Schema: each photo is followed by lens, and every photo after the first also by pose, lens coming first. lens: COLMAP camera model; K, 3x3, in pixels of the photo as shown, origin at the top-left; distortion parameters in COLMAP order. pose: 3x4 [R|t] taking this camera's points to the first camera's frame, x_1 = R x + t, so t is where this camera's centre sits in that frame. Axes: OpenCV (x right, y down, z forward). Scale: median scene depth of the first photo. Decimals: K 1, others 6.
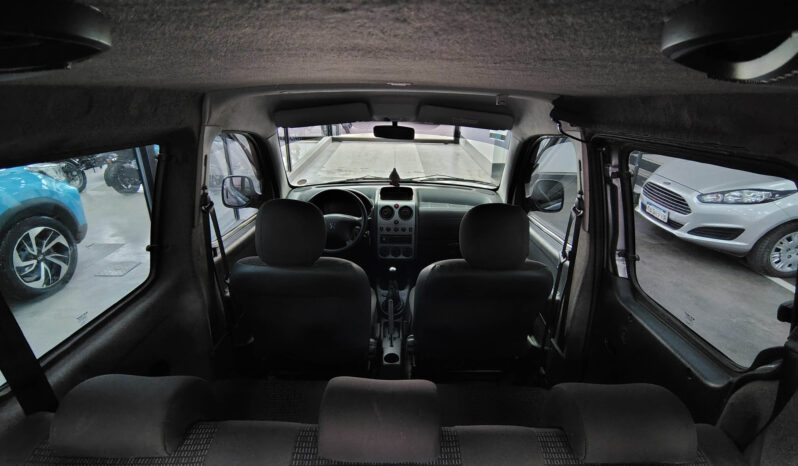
lens RADIAL K [[350.4, 0, 397.6], [0, 350.4, 251.2], [0, 0, 1]] dist [-0.000235, -0.000092]
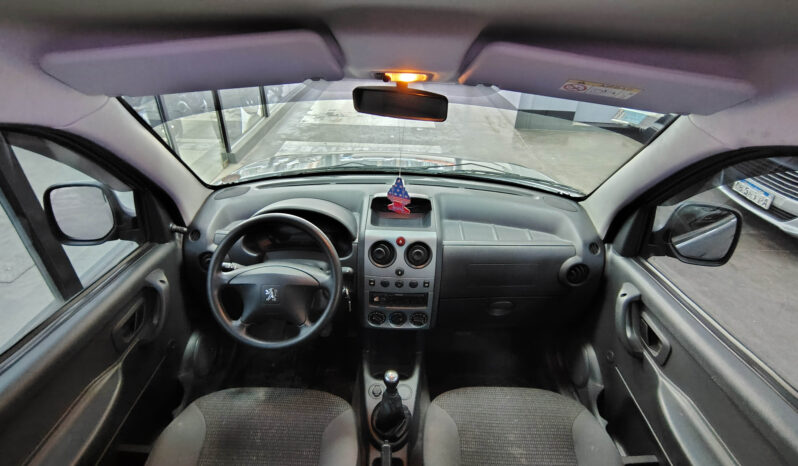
lens RADIAL K [[347.3, 0, 399.0], [0, 347.3, 233.0], [0, 0, 1]] dist [0.000589, 0.000089]
pose [[0.999851, 0.016969, 0.003214, -0.007576], [-0.017247, 0.990774, 0.134421, -0.208541], [-0.000903, -0.134457, 0.990919, 0.485455]]
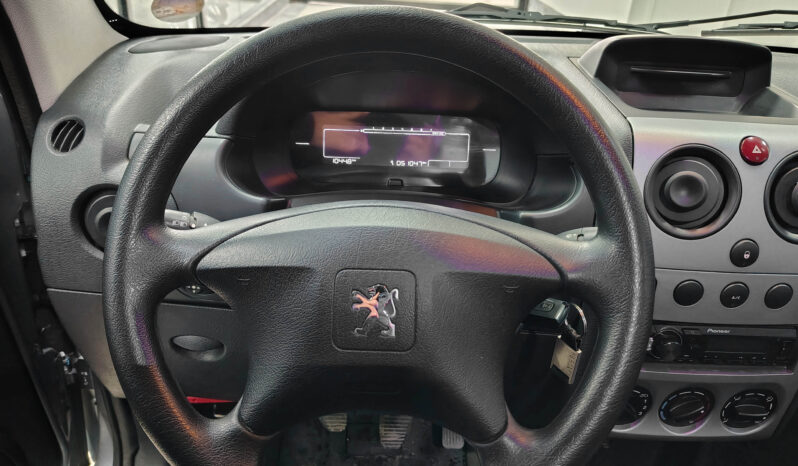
lens RADIAL K [[543.9, 0, 399.0], [0, 543.9, 233.0], [0, 0, 1]] dist [-0.005842, -0.002035]
pose [[0.998939, 0.032400, 0.032717, -0.168704], [-0.034872, 0.996338, 0.078069, -0.104614], [-0.030068, -0.079127, 0.996411, 0.749471]]
